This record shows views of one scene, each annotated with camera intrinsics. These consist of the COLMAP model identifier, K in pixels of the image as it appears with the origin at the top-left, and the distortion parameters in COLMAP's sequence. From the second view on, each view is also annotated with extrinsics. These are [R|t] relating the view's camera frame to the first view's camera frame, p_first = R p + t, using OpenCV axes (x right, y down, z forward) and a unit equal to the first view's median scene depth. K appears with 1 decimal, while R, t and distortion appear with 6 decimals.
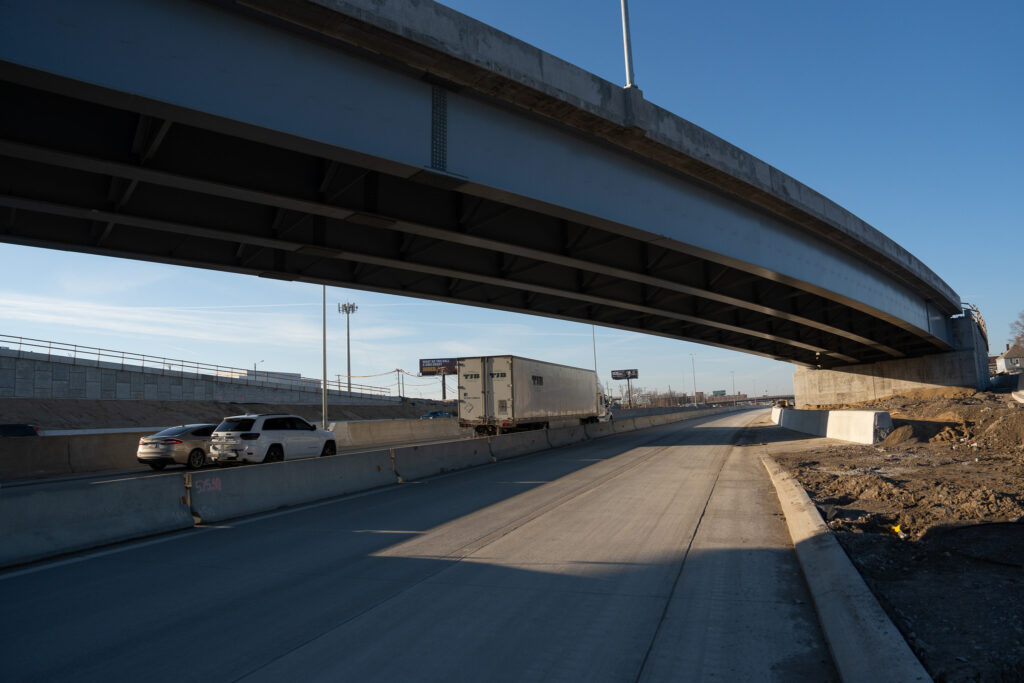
lens RADIAL K [[709.3, 0, 512.0], [0, 709.3, 341.5], [0, 0, 1]] dist [0.000066, 0.000571]
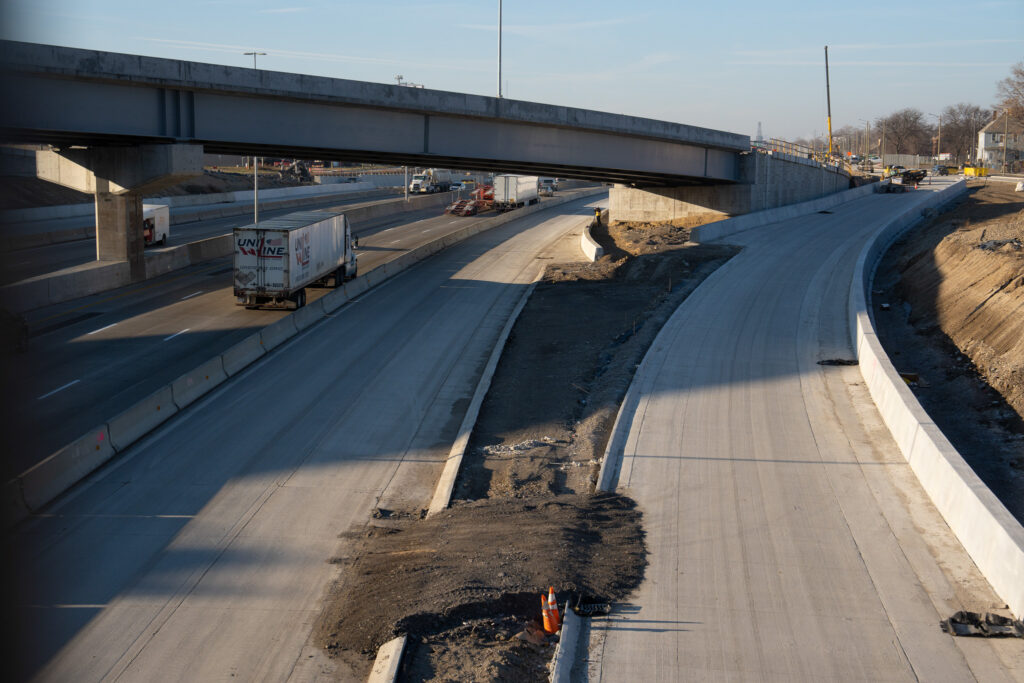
lens RADIAL K [[1672.4, 0, 512.0], [0, 1672.4, 341.5], [0, 0, 1]] dist [0.002675, 0.015483]
pose [[0.968538, 0.038661, 0.245844, -0.377248], [-0.091881, 0.973617, 0.208871, -0.258725], [-0.231283, -0.224888, 0.946538, -1.483388]]
